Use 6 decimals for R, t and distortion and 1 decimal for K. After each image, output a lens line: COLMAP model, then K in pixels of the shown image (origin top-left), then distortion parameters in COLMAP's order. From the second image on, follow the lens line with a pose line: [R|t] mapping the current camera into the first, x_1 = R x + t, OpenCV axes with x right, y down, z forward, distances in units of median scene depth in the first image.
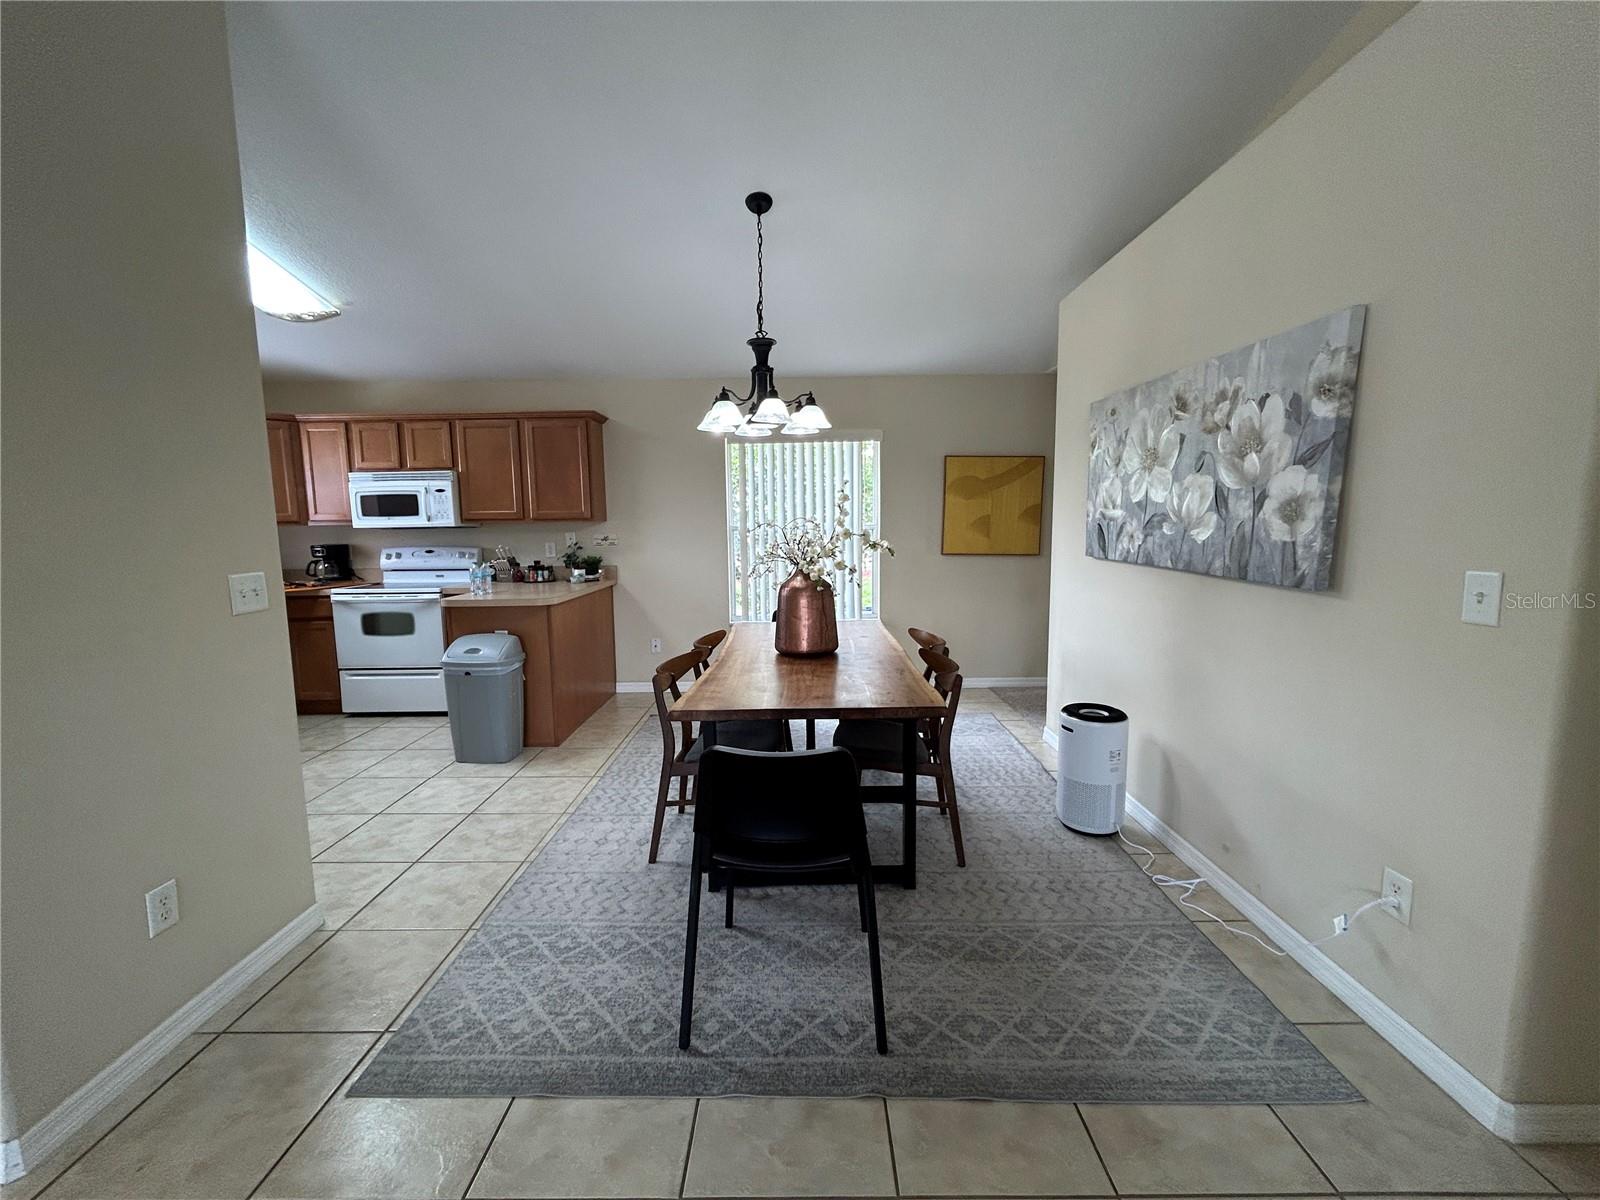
lens RADIAL K [[645.7, 0, 799.3], [0, 645.7, 595.8], [0, 0, 1]] dist [-0.011349, 0.006554]
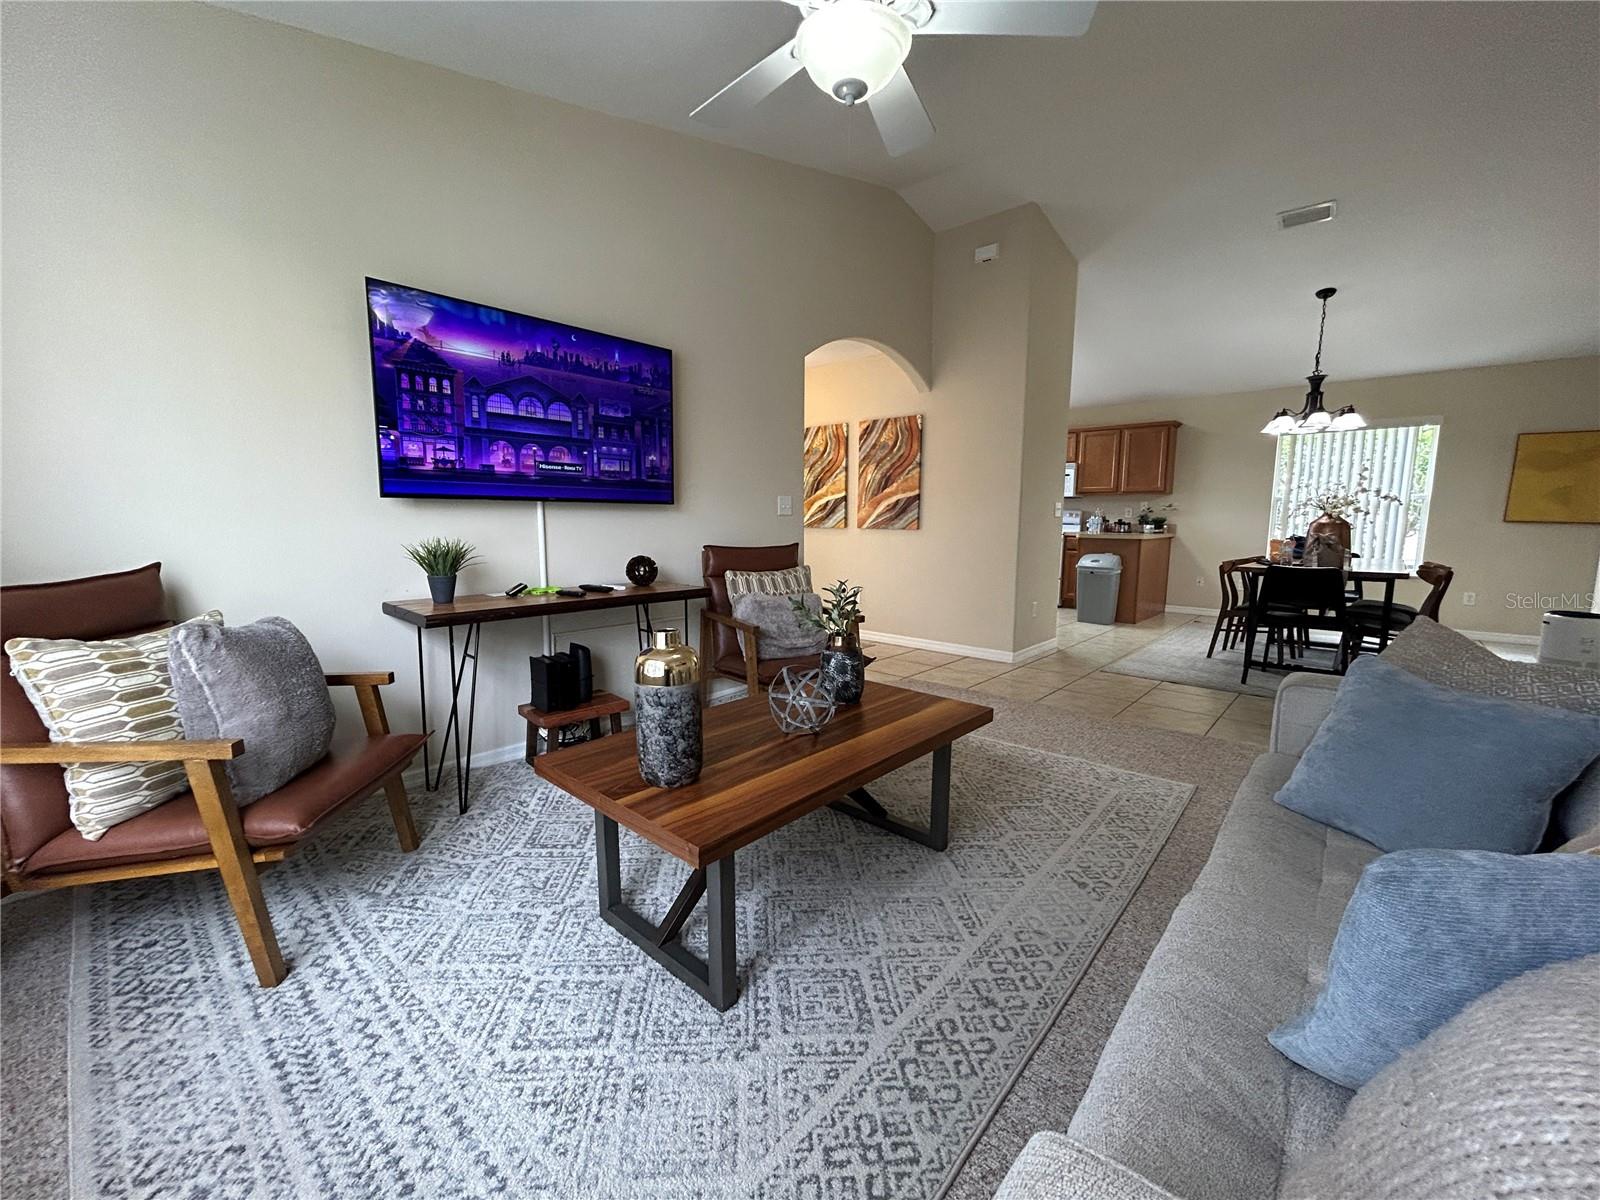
lens RADIAL K [[642.6, 0, 805.6], [0, 642.6, 597.7], [0, 0, 1]] dist [0.000780, 0.006214]
pose [[0.751011, 0.102157, -0.652340, 0.070619], [-0.092958, 0.994477, 0.048717, 0.157779], [0.653714, 0.024053, 0.756359, -0.821928]]
